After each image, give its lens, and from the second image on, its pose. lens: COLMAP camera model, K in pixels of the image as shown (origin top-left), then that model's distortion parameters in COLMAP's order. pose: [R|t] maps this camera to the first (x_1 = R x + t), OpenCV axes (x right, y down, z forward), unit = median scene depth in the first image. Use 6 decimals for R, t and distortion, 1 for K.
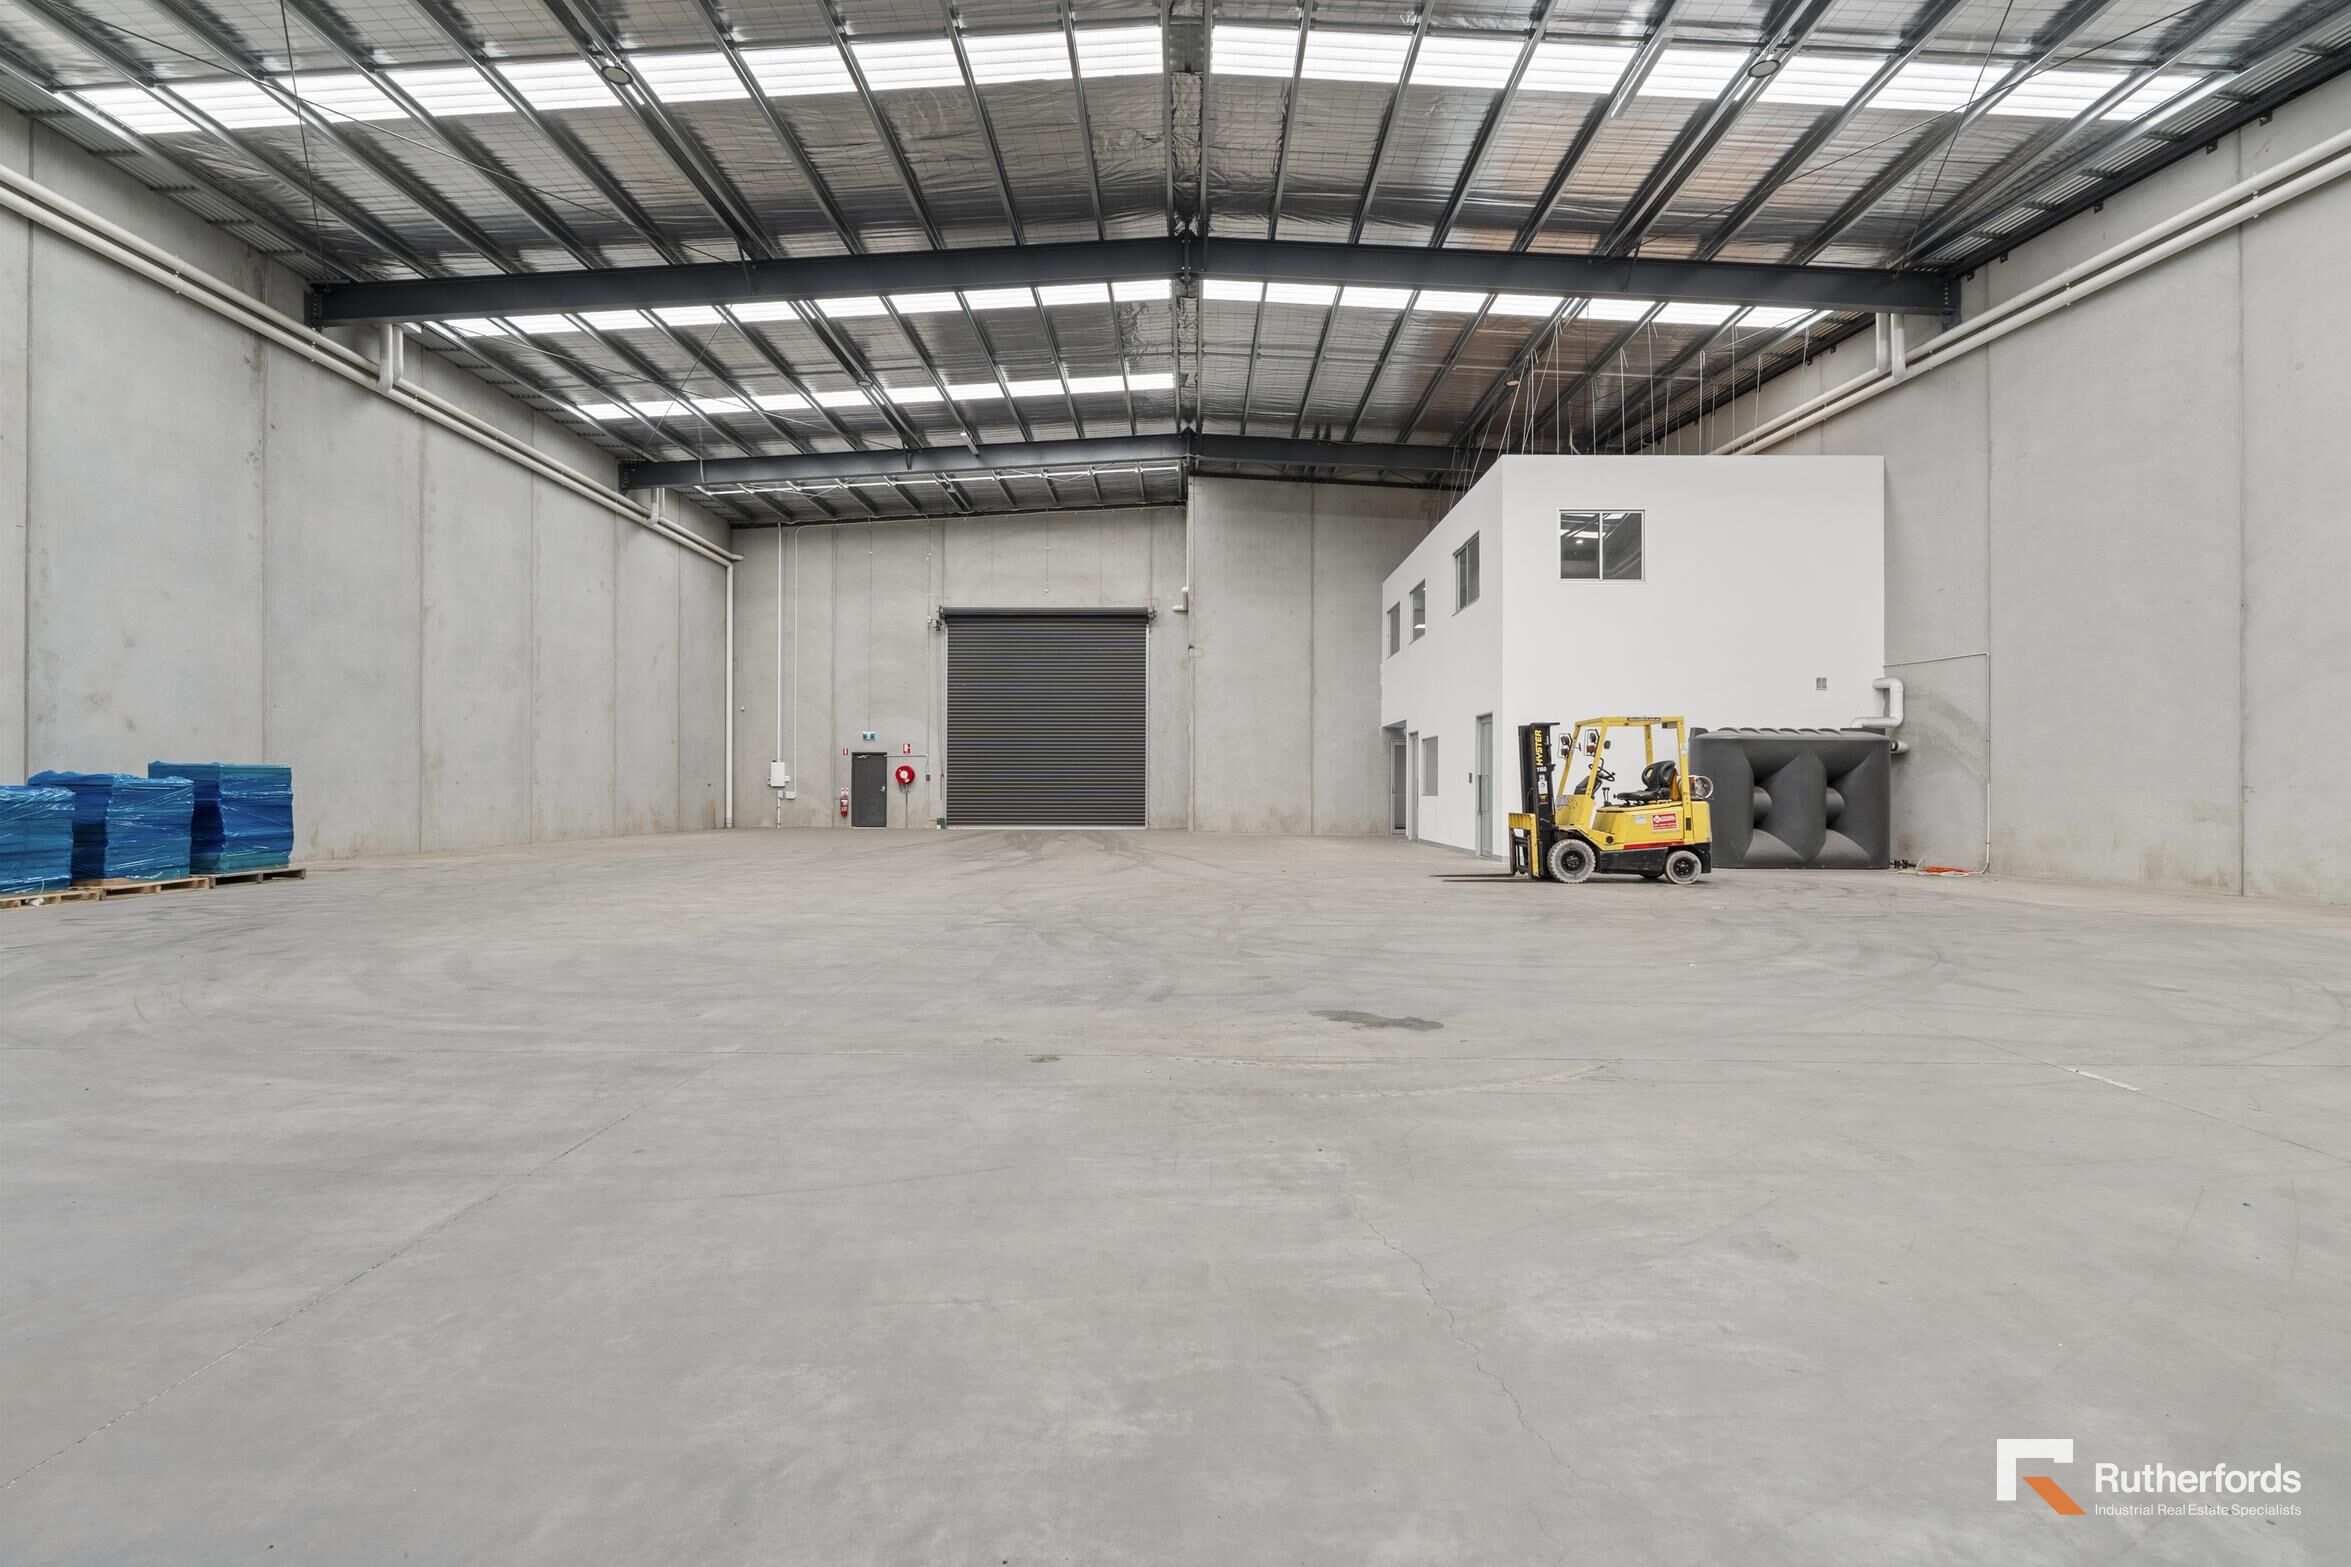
lens RADIAL K [[1017.8, 0, 1175.5], [0, 1017.8, 783.5], [0, 0, 1]] dist [-0.008078, 0.000481]
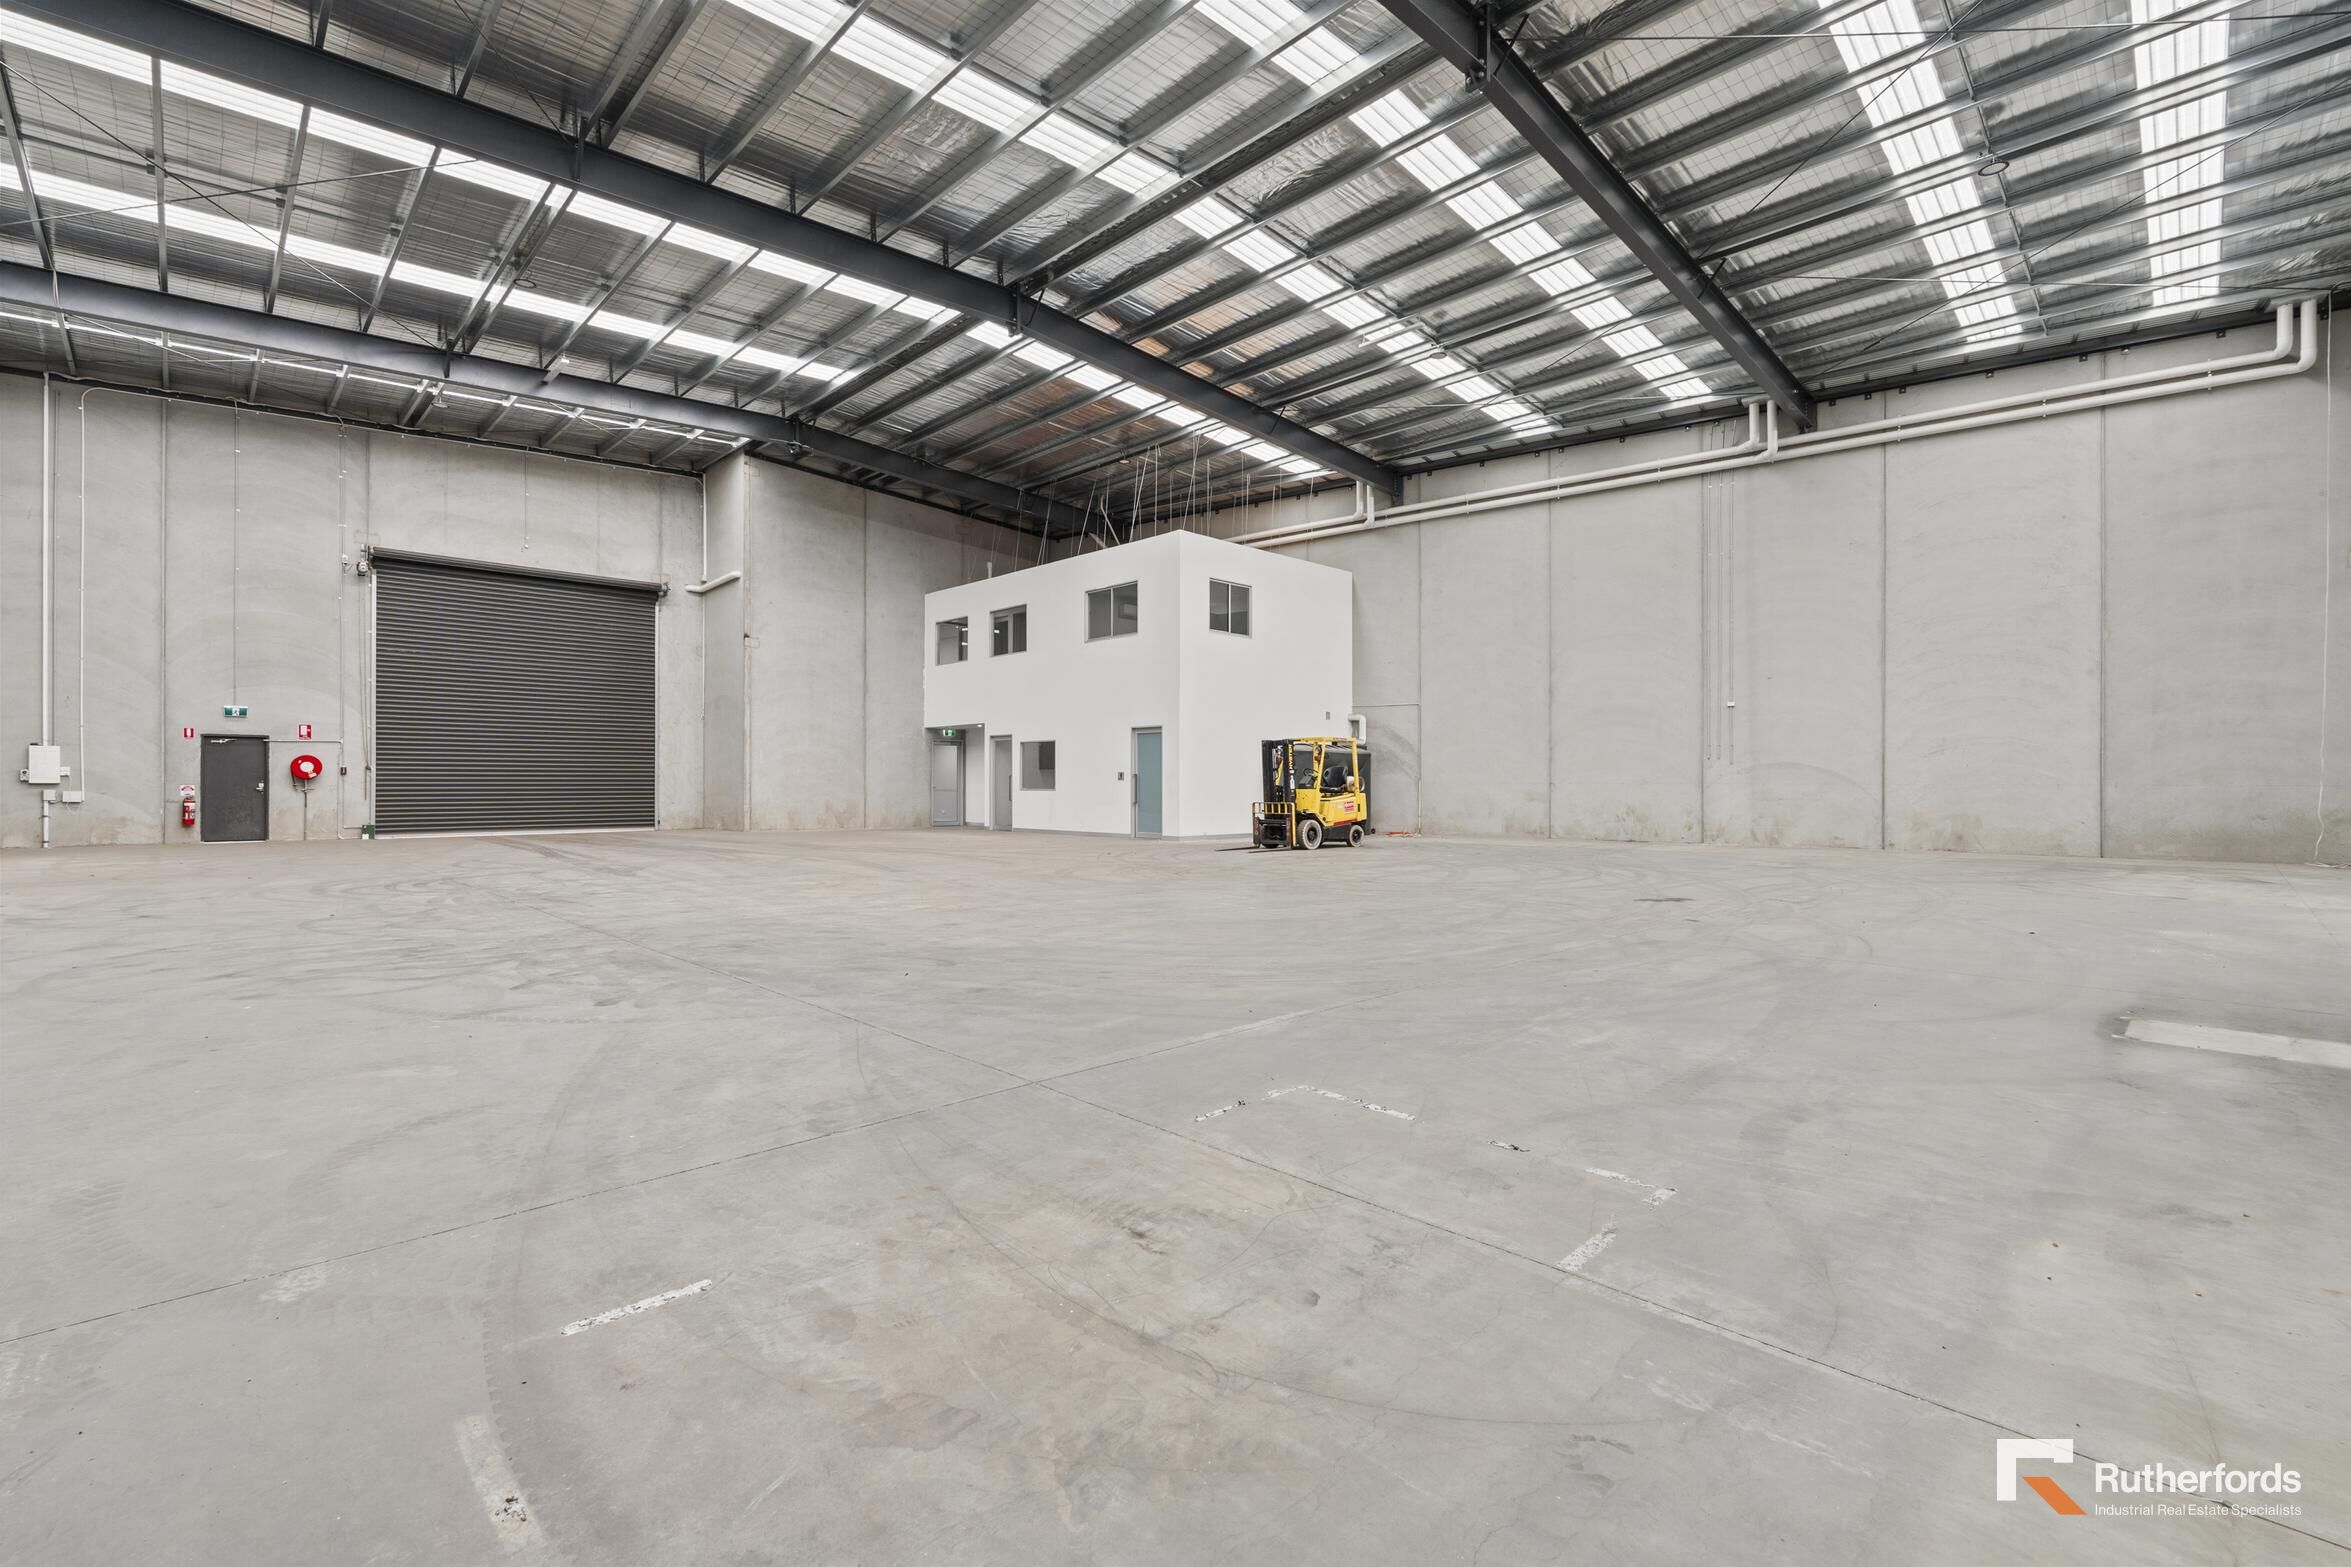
lens RADIAL K [[1017.8, 0, 1175.5], [0, 1017.8, 783.5], [0, 0, 1]] dist [-0.008078, 0.000481]
pose [[0.703651, -0.001605, 0.710544, -0.377358], [-0.002007, 0.999989, 0.004246, -0.001363], [-0.710543, -0.004414, 0.703640, 0.049559]]
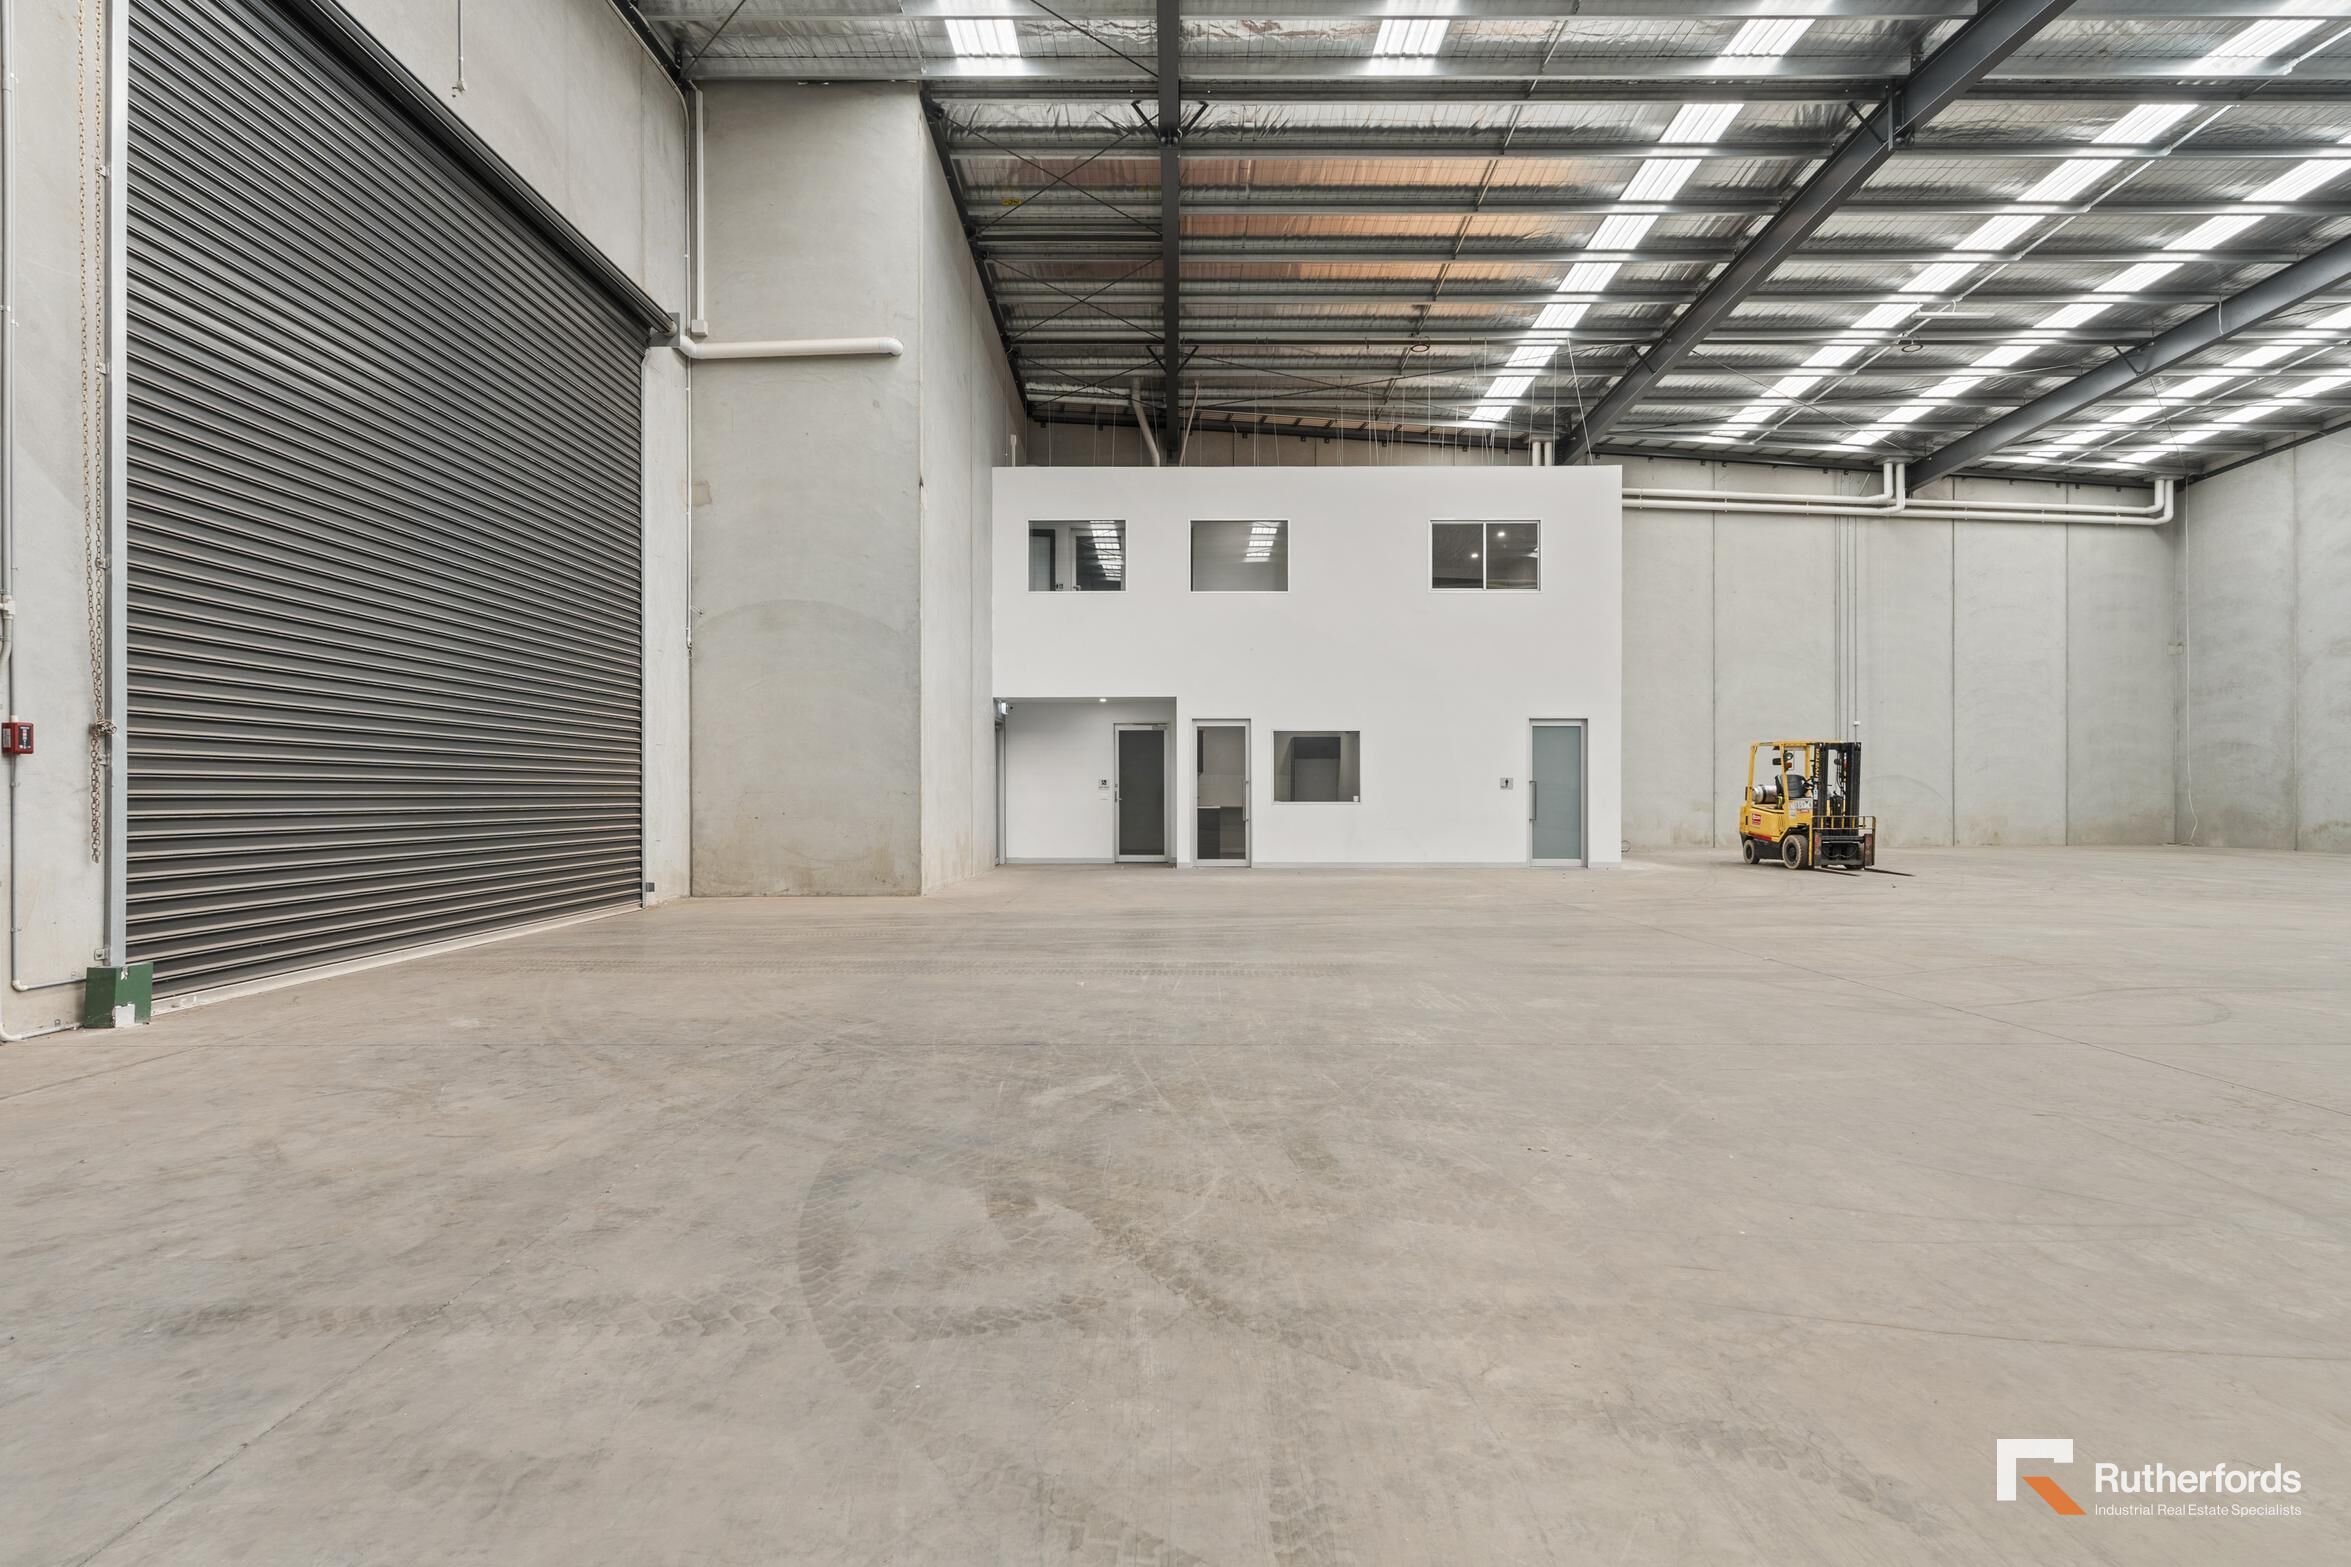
lens RADIAL K [[1106.2, 0, 1178.0], [0, 1106.2, 788.8], [0, 0, 1]] dist [0.001227, 0.000606]
pose [[-0.016086, 0.003018, 0.999866, -0.476293], [-0.003365, 0.999990, -0.003073, 0.002336], [-0.999865, -0.003414, -0.016076, 0.895482]]
